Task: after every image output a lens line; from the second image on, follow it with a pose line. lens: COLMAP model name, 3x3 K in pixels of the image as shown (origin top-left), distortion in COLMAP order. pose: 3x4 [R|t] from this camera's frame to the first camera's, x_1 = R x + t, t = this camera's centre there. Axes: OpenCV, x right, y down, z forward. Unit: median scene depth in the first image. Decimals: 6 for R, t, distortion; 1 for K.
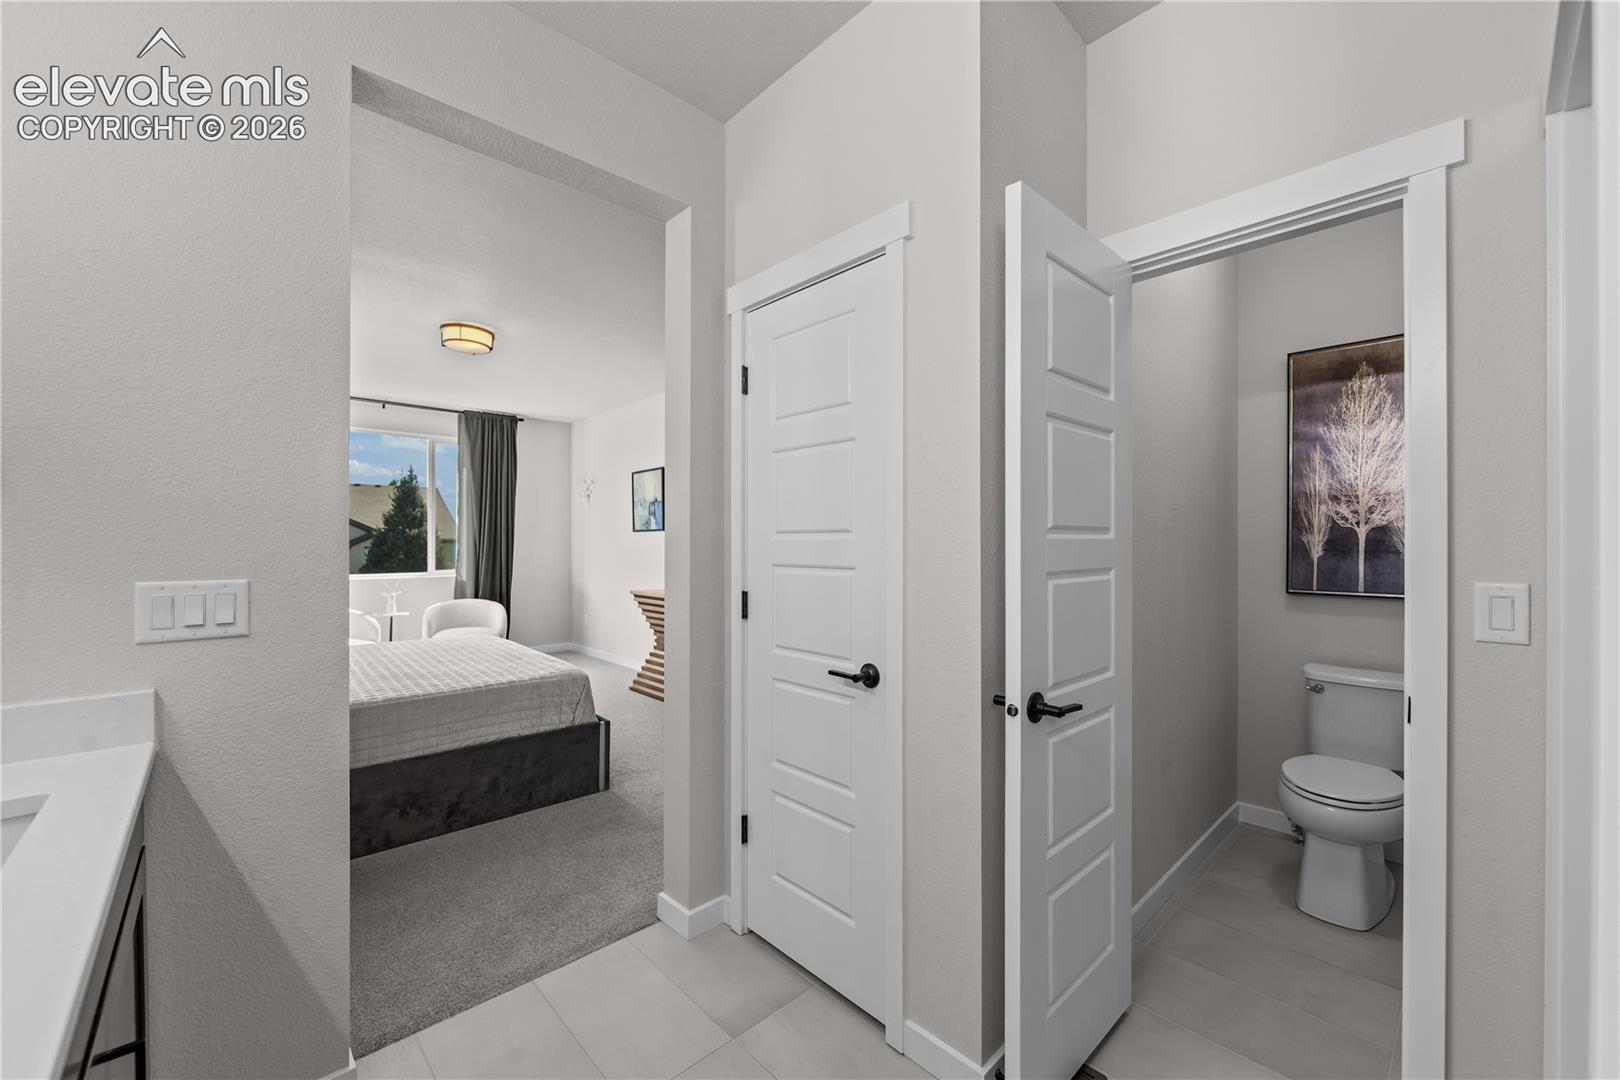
lens RADIAL K [[637.0, 0, 813.6], [0, 637.0, 538.9], [0, 0, 1]] dist [-0.002099, -0.000092]
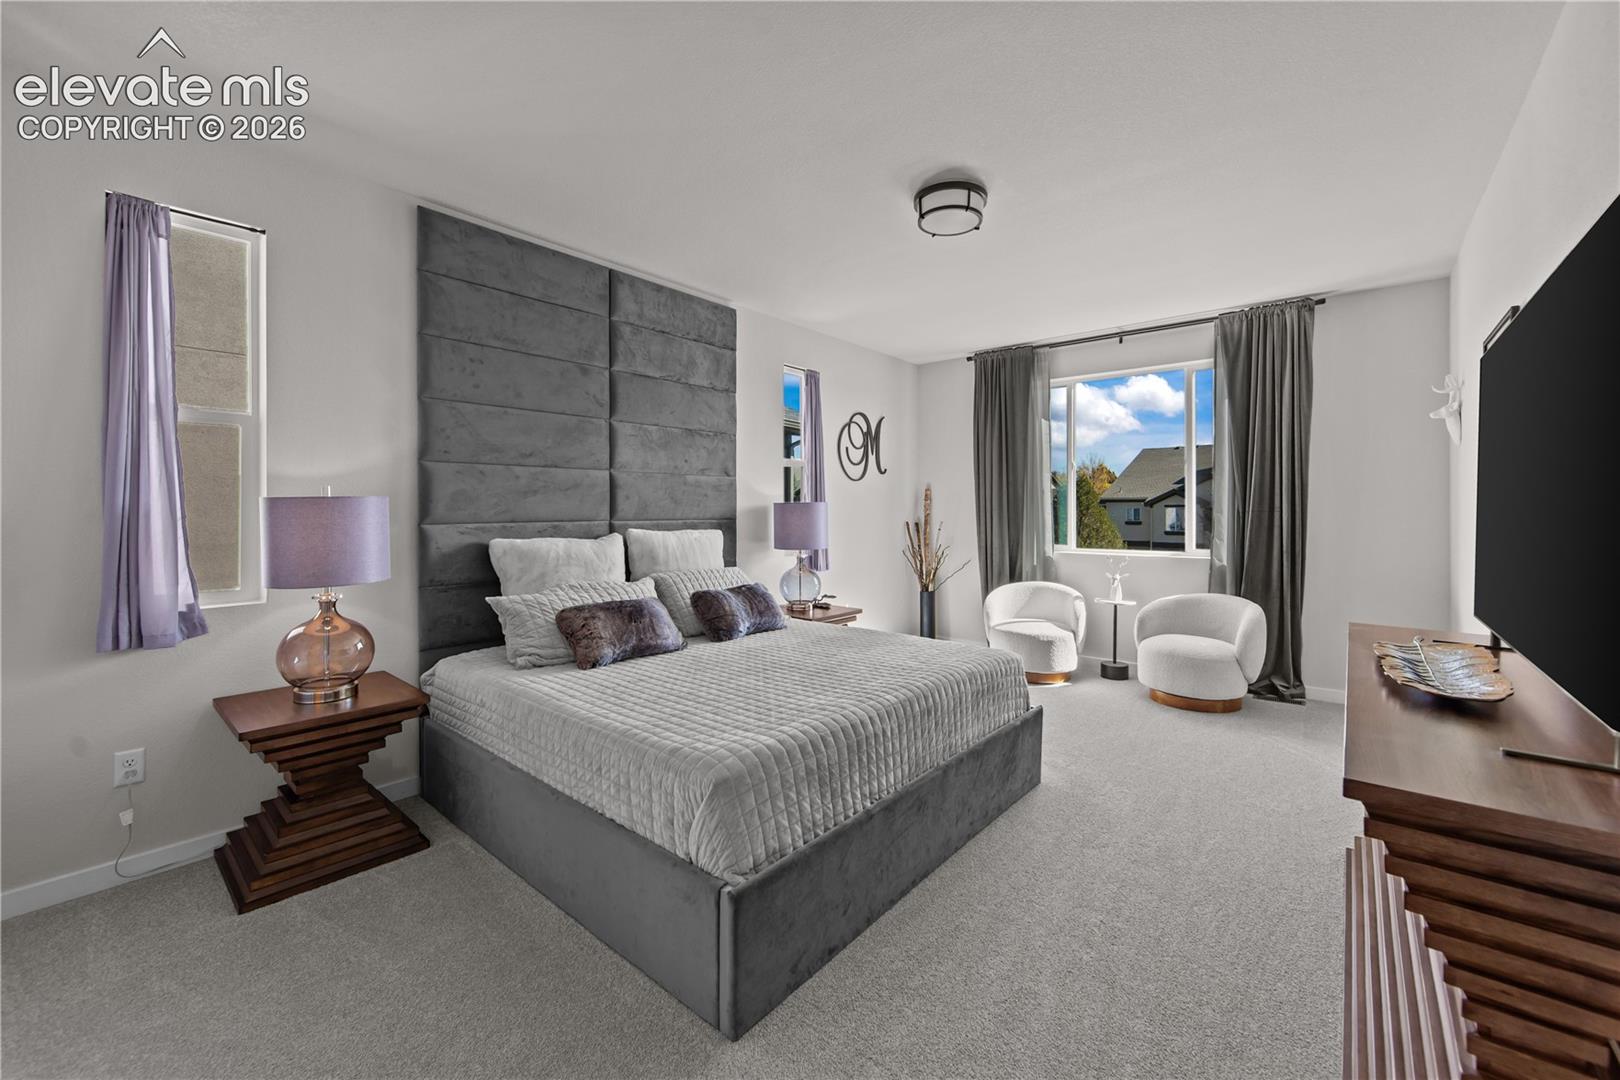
lens RADIAL K [[630.9, 0, 851.2], [0, 630.9, 515.0], [0, 0, 1]] dist [-0.000522, -0.000019]
pose [[0.141627, 0.003325, -0.989915, 0.057249], [0.002764, 0.999989, 0.003754, 0.007142], [0.989916, -0.003268, 0.141616, 0.517622]]
